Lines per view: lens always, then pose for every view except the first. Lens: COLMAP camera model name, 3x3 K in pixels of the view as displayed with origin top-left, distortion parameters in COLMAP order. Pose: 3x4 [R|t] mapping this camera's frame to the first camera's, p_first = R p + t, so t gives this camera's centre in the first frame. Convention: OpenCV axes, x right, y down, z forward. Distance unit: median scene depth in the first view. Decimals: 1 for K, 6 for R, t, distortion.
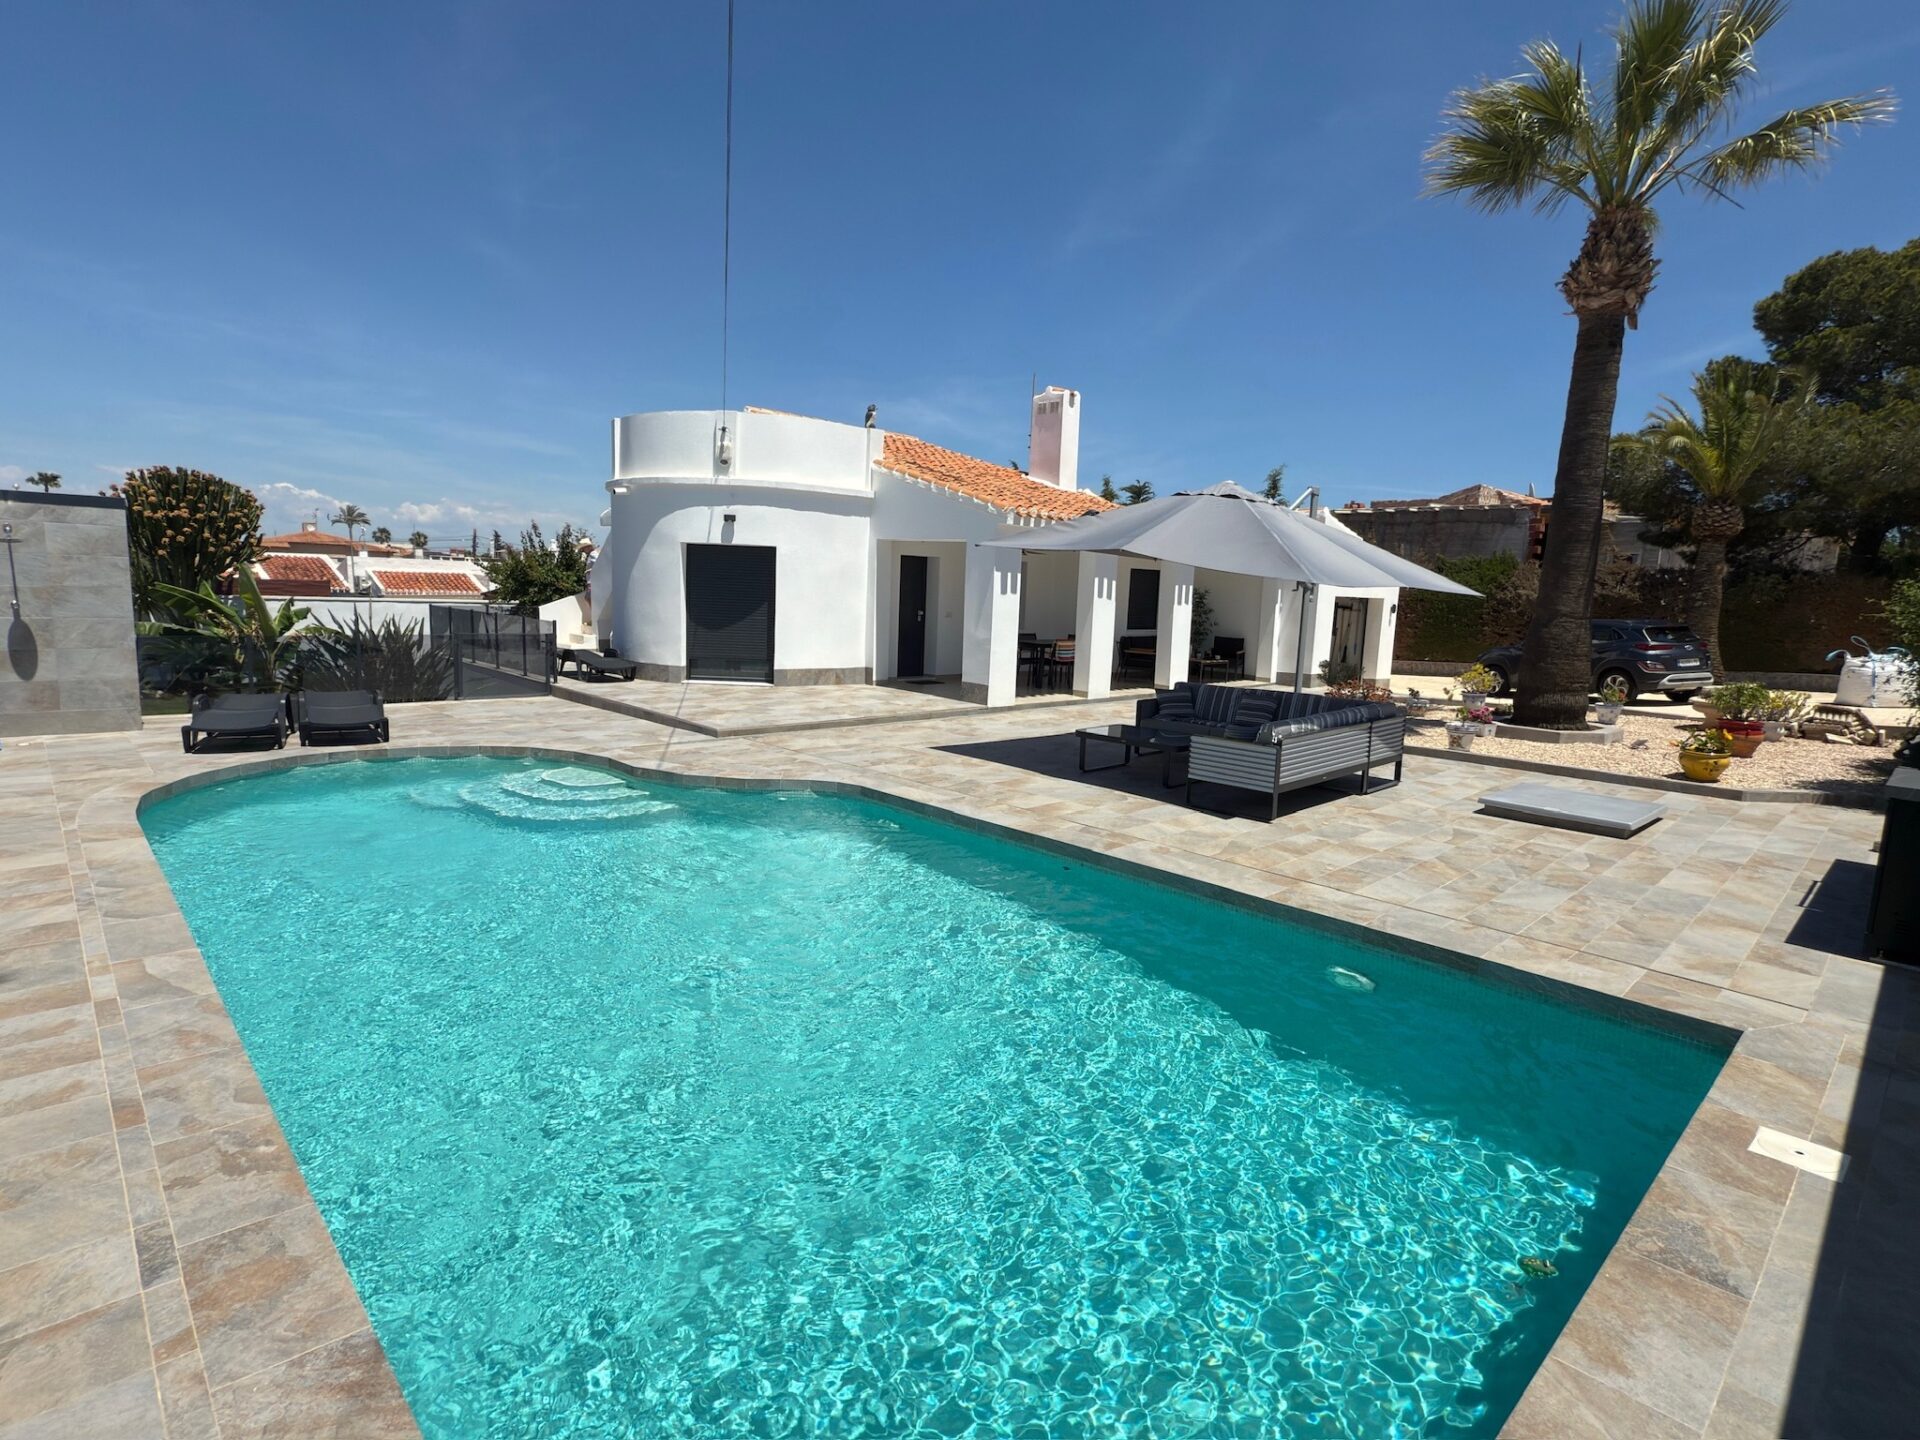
lens RADIAL K [[972.5, 0, 960.0], [0, 972.5, 720.0], [0, 0, 1]] dist [0.002808, 0.000262]
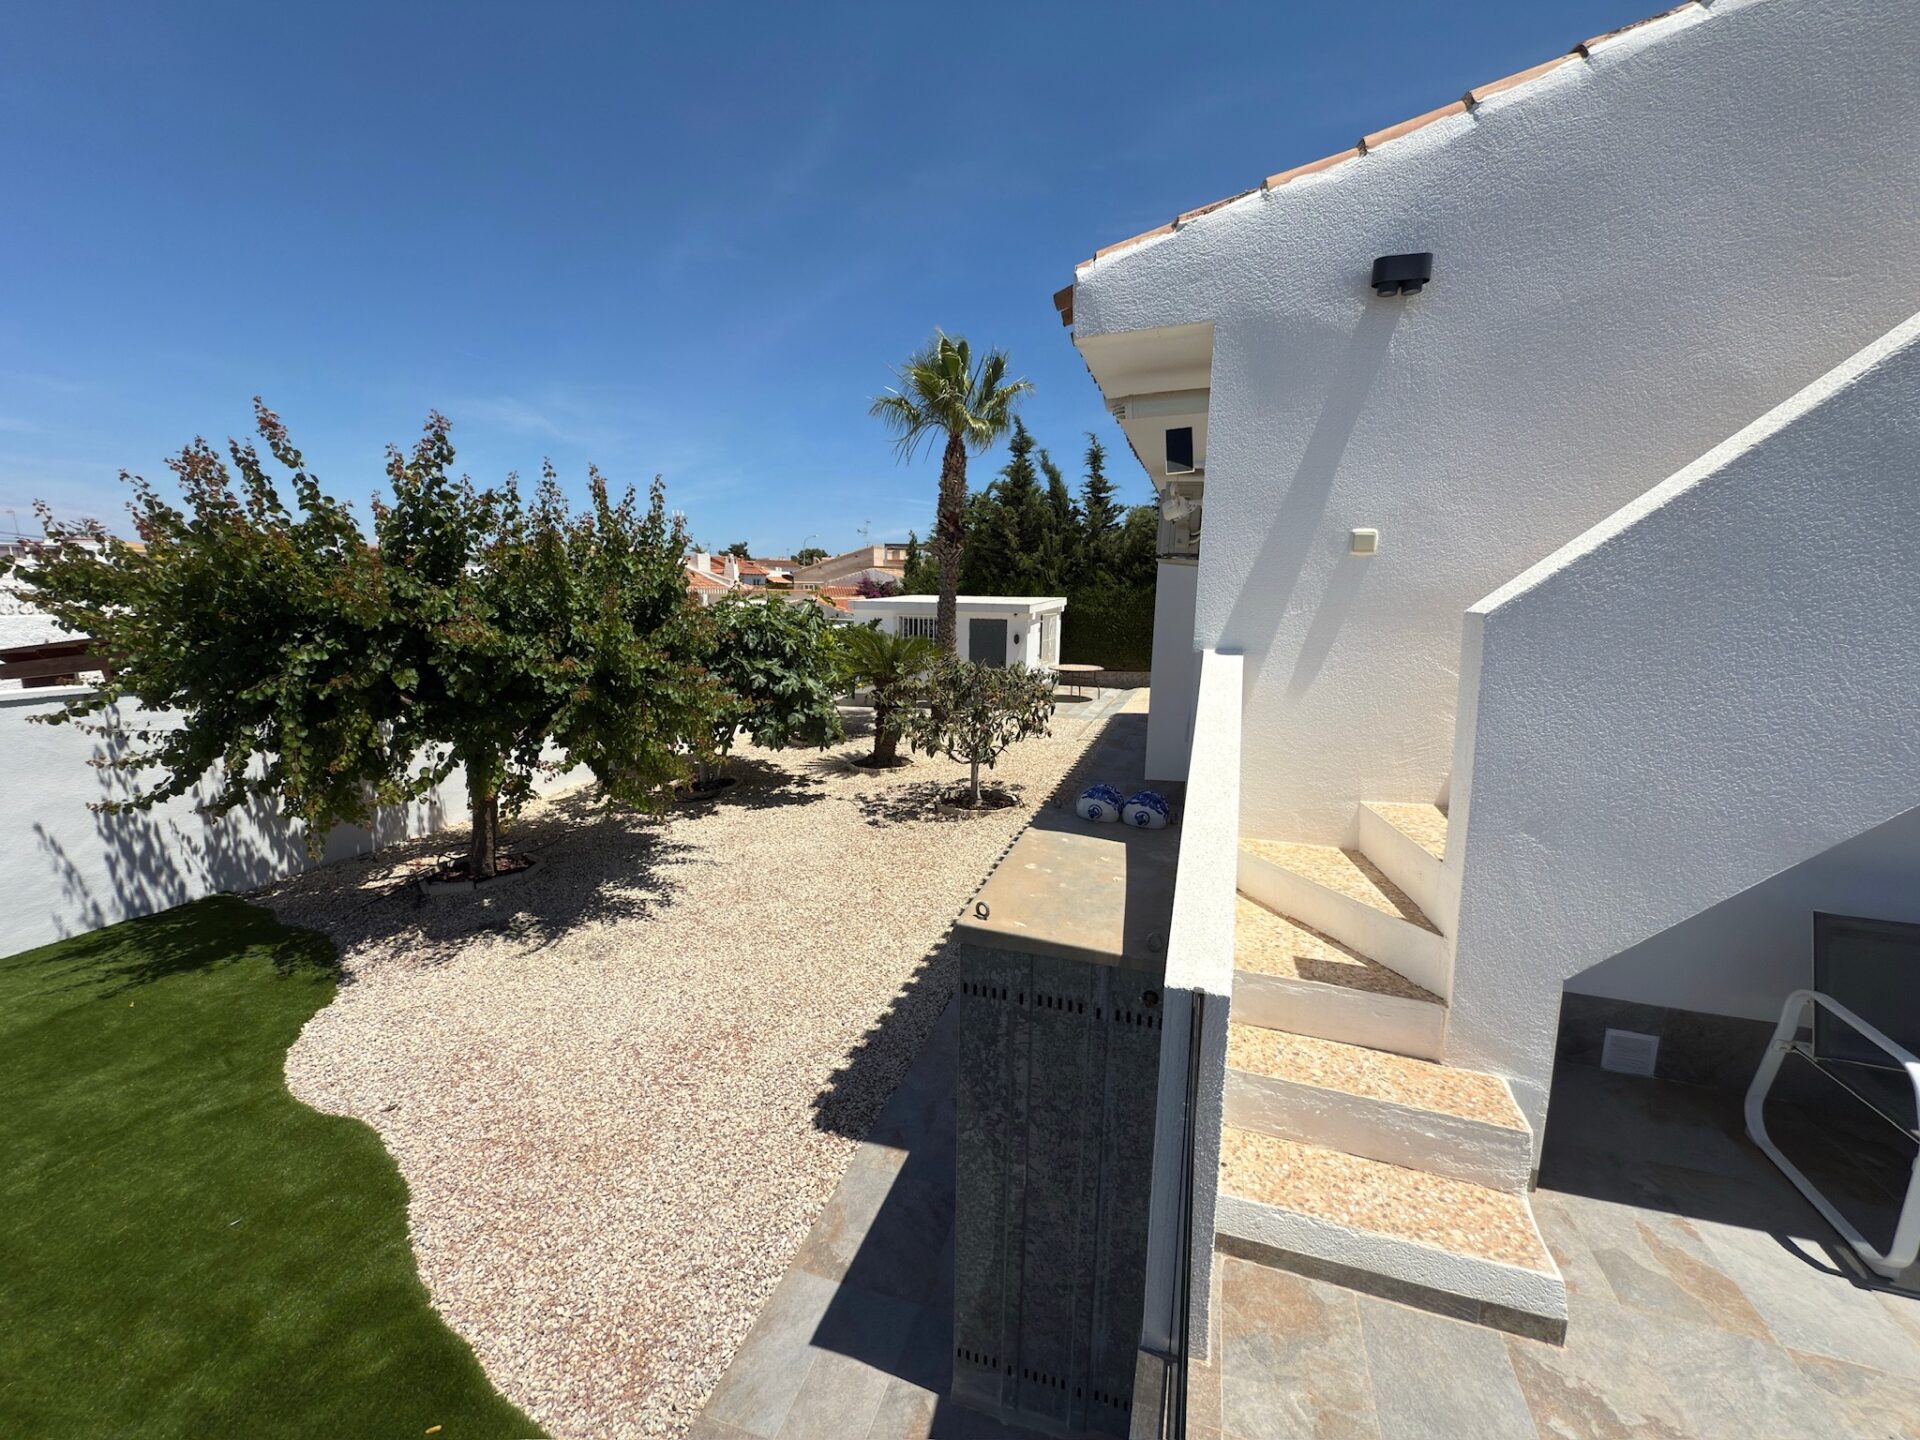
lens RADIAL K [[771.9, 0, 959.0], [0, 771.9, 713.8], [0, 0, 1]] dist [0.001281, 0.000561]
pose [[0.893593, -0.111361, 0.434845, -0.367645], [0.091299, 0.993578, 0.066832, -0.113609], [-0.439495, -0.020020, 0.898022, 0.714719]]
